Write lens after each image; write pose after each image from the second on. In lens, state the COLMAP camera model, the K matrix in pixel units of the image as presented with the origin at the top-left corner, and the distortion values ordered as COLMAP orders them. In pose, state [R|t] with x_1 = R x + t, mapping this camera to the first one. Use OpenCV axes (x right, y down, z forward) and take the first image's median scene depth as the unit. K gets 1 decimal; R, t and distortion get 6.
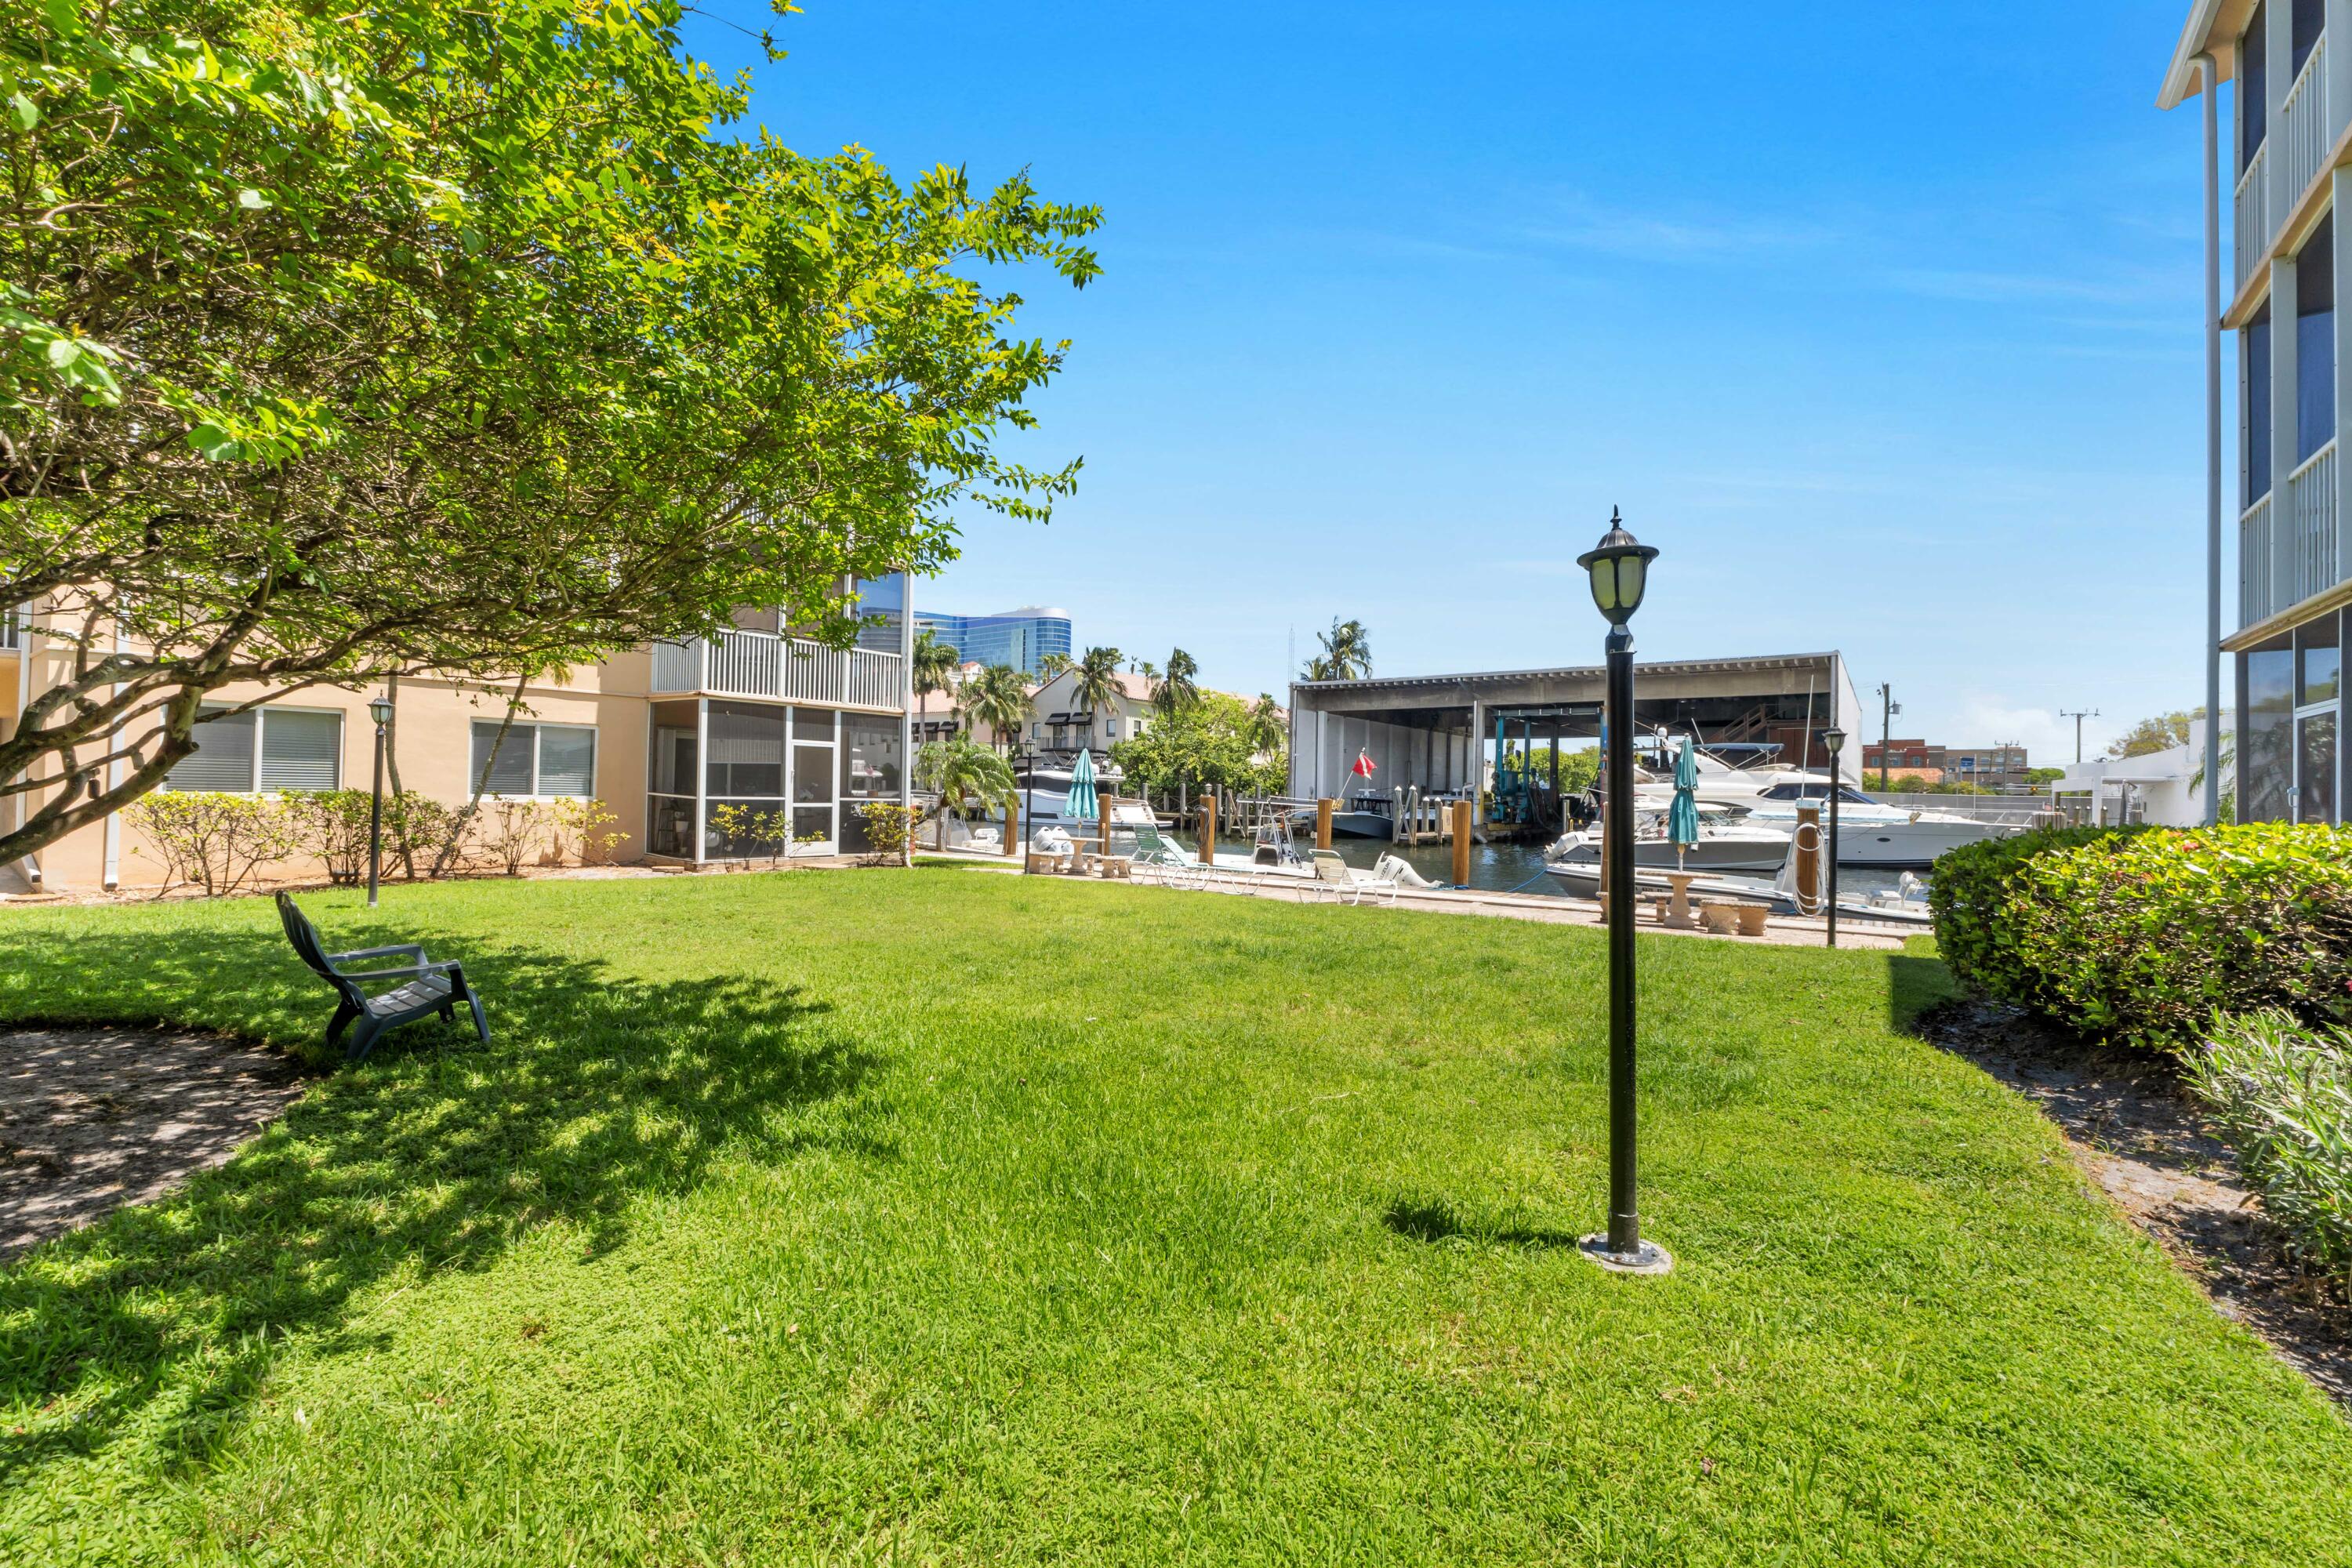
lens RADIAL K [[996.6, 0, 1158.9], [0, 996.6, 789.4], [0, 0, 1]] dist [-0.002593, 0.000213]
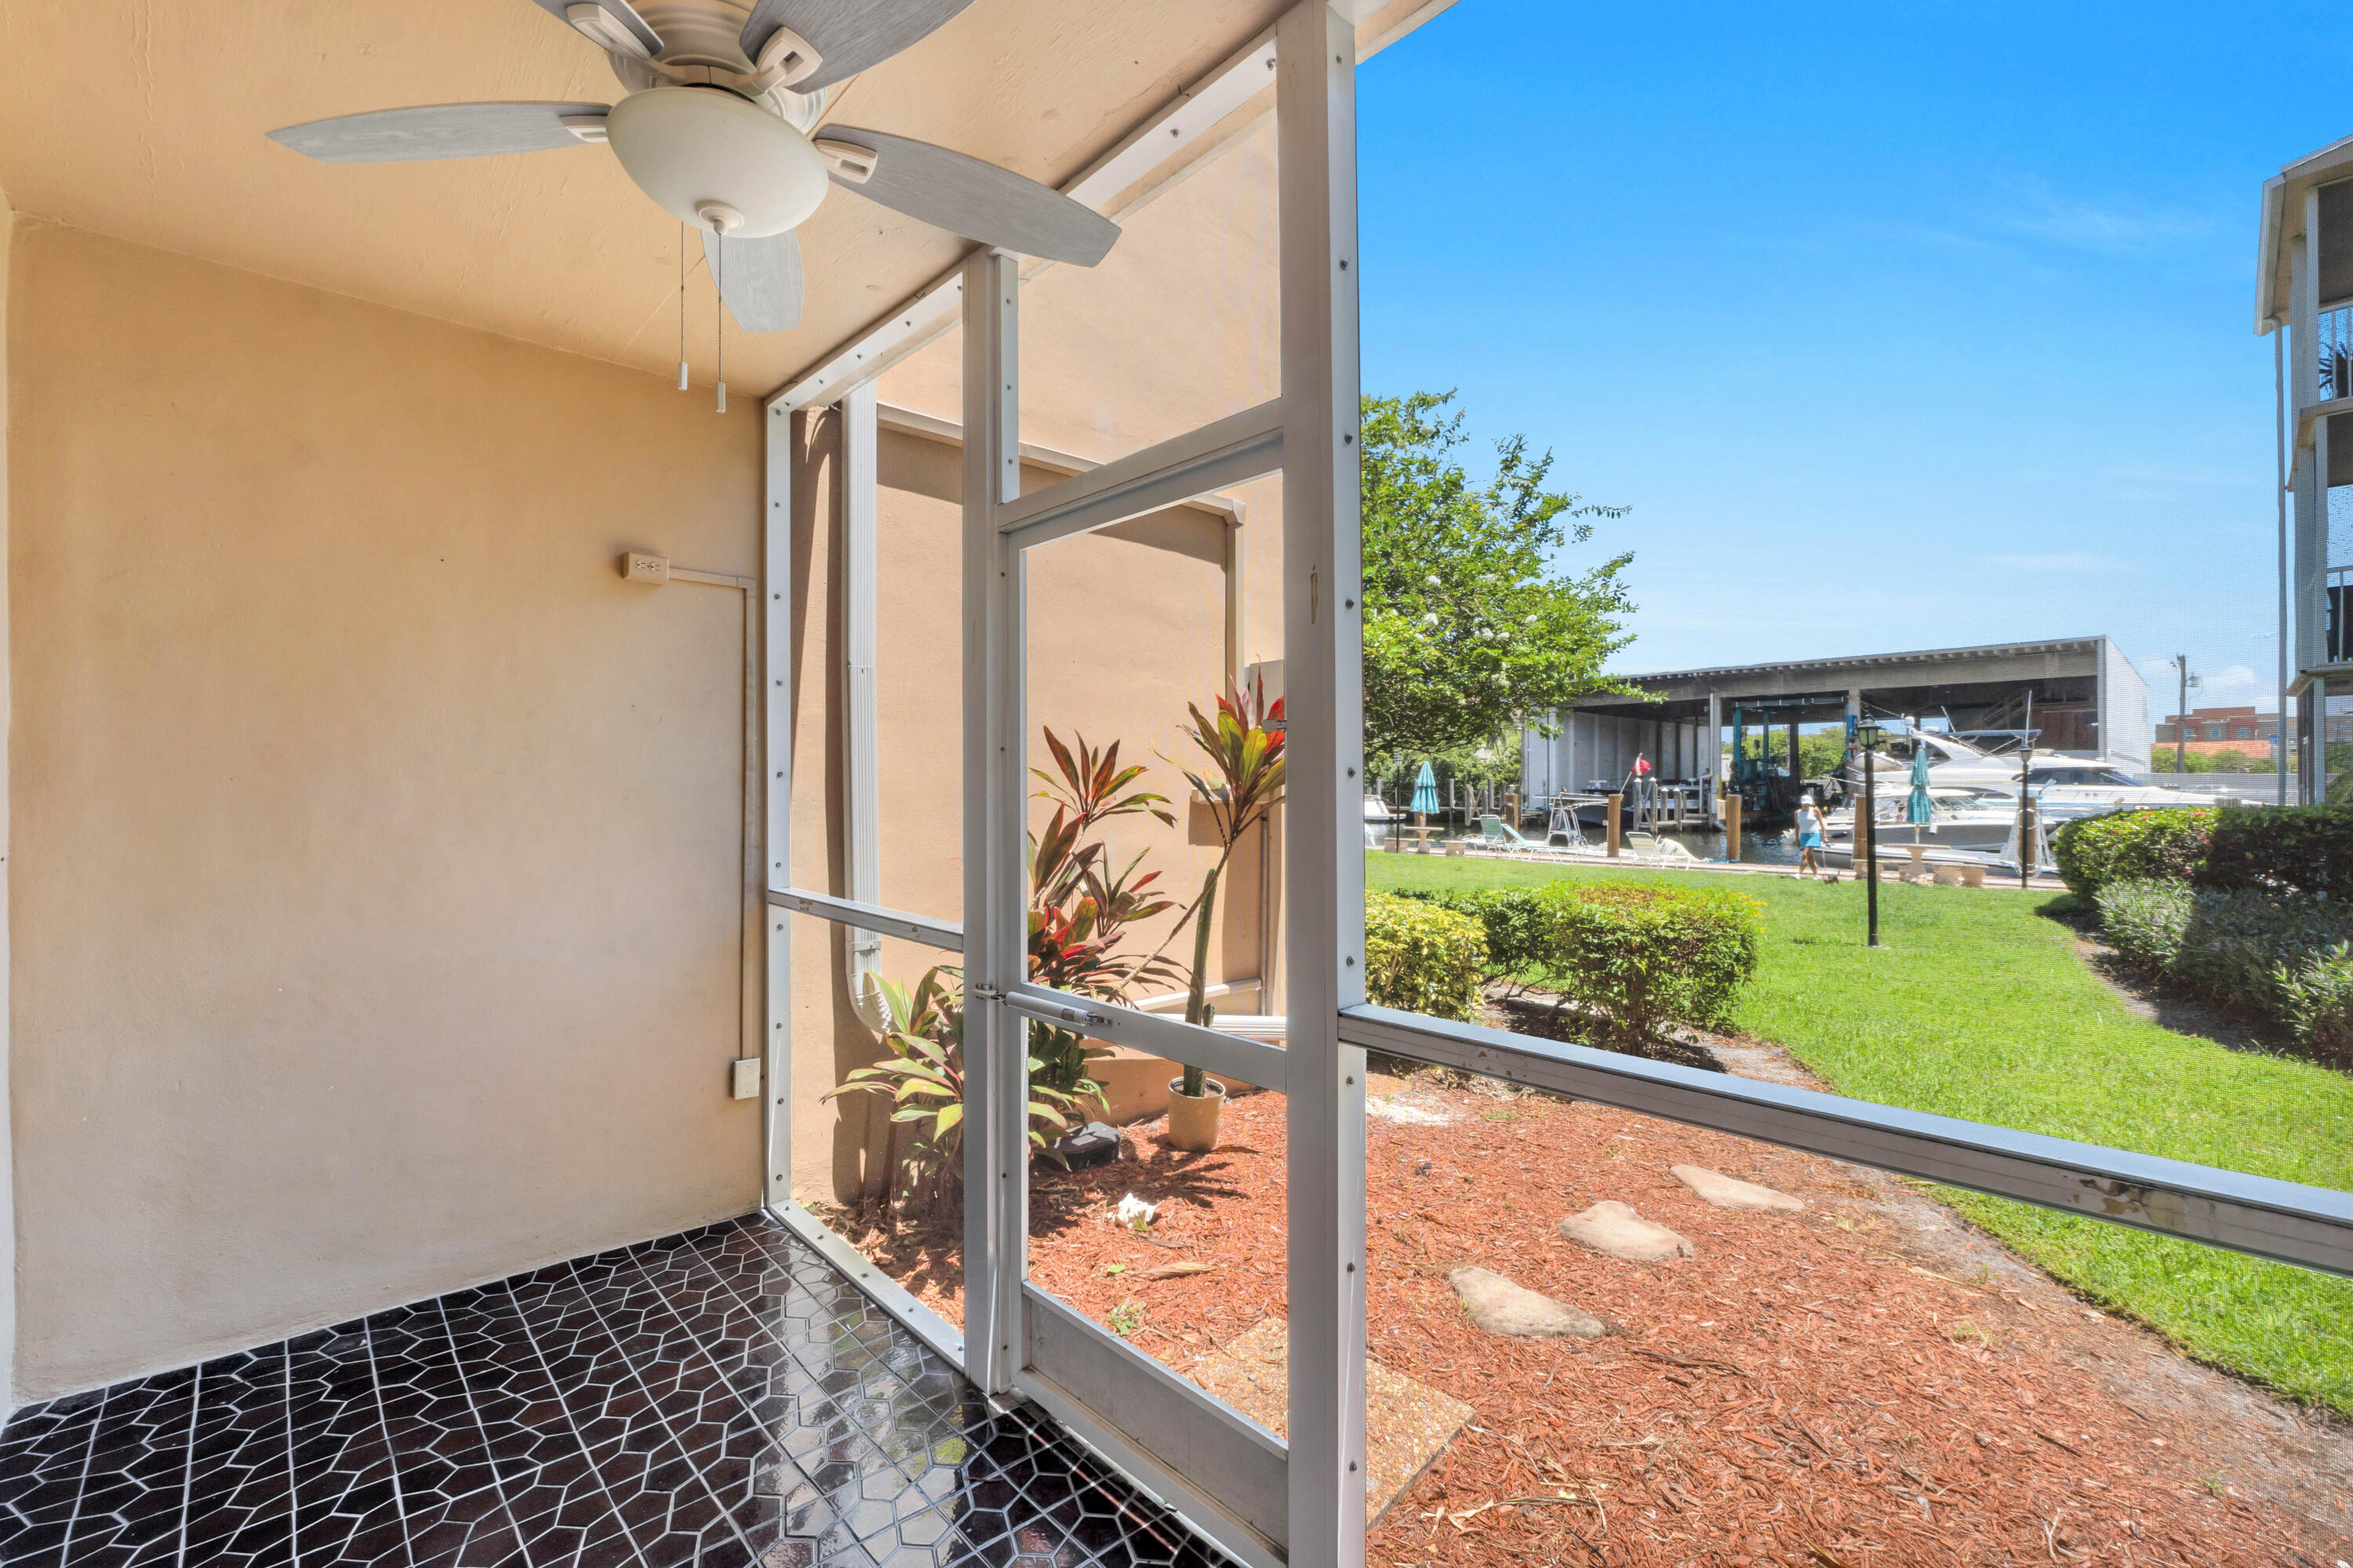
lens RADIAL K [[997.1, 0, 1170.6], [0, 997.1, 800.4], [0, 0, 1]] dist [-0.002593, 0.000213]
pose [[0.984202, -0.018255, -0.176107, -0.058221], [0.021159, 0.999669, 0.014624, -0.004866], [0.175782, -0.018119, 0.984262, -0.126046]]
